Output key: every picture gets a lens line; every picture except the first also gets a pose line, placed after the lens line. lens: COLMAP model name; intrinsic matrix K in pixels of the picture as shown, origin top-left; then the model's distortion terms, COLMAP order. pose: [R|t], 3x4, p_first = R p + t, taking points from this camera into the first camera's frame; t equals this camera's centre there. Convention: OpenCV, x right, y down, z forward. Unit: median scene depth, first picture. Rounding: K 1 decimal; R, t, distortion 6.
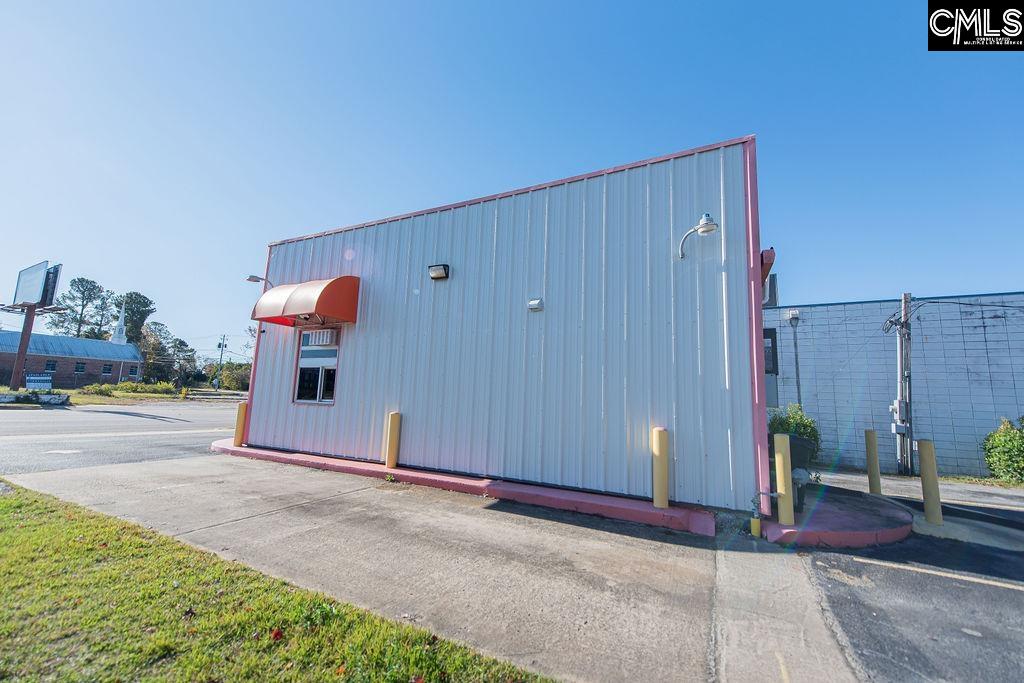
lens RADIAL K [[399.8, 0, 512.4], [0, 399.8, 344.7], [0, 0, 1]] dist [0.014391, -0.003306]
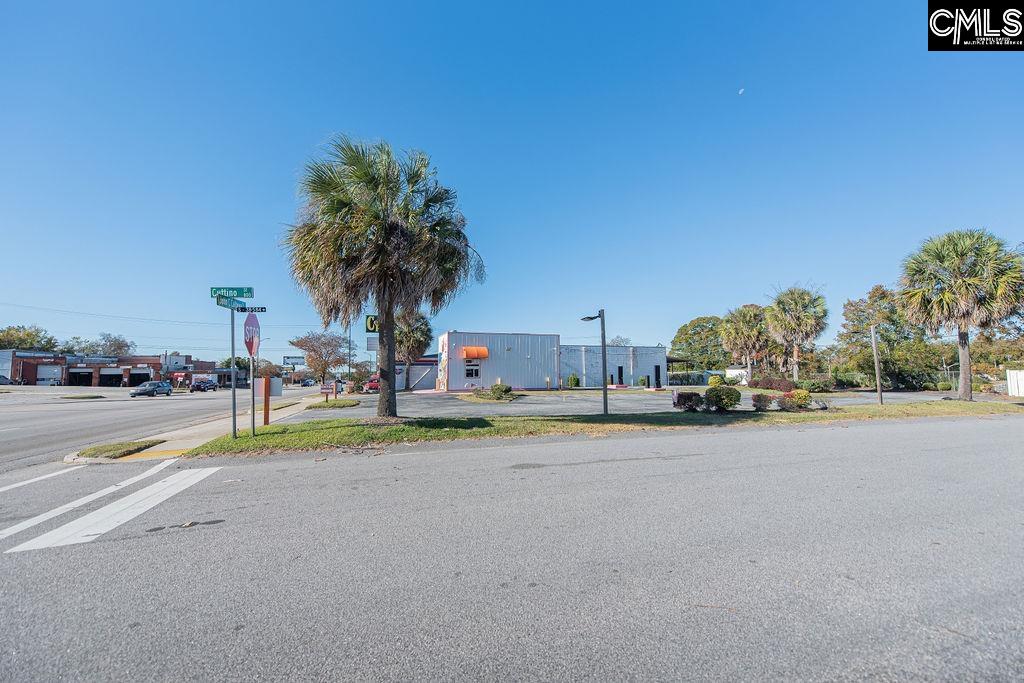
lens RADIAL K [[399.8, 0, 512.8], [0, 399.8, 341.9], [0, 0, 1]] dist [0.014391, -0.003306]
pose [[0.687667, 0.014405, 0.725883, -3.083962], [-0.065102, 0.996999, 0.041889, -0.398784], [-0.723101, -0.076062, 0.686542, -1.965170]]
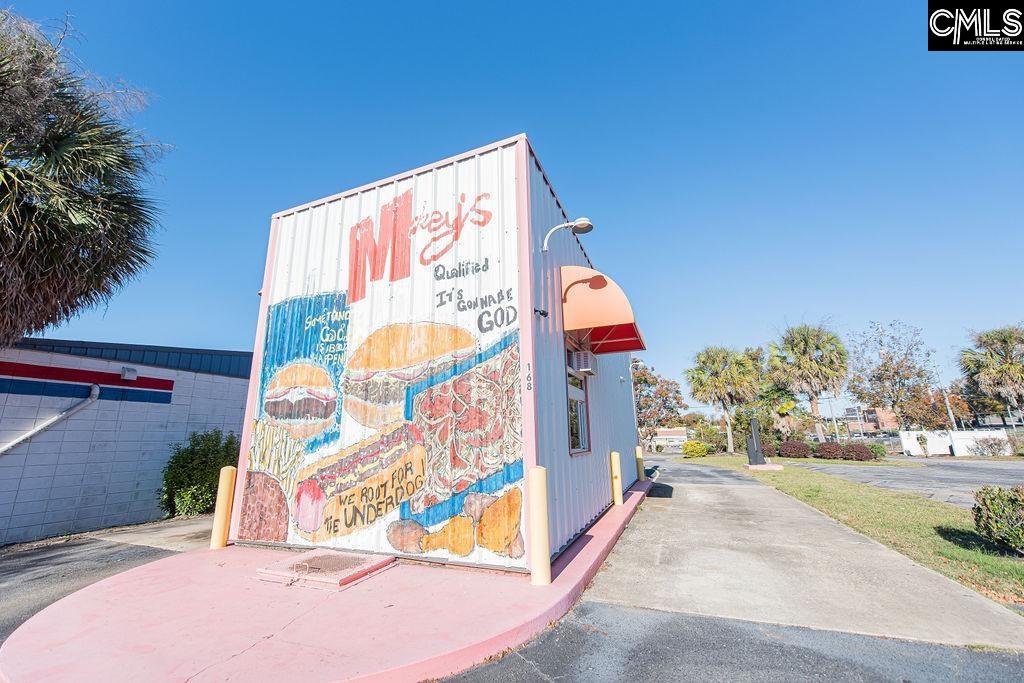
lens RADIAL K [[399.8, 0, 512.6], [0, 399.8, 344.1], [0, 0, 1]] dist [0.014391, -0.003306]
pose [[-0.064388, 0.199345, 0.977812, -1.203971], [-0.115561, 0.971763, -0.205722, 0.118621], [-0.991211, -0.126243, -0.039533, 1.163356]]
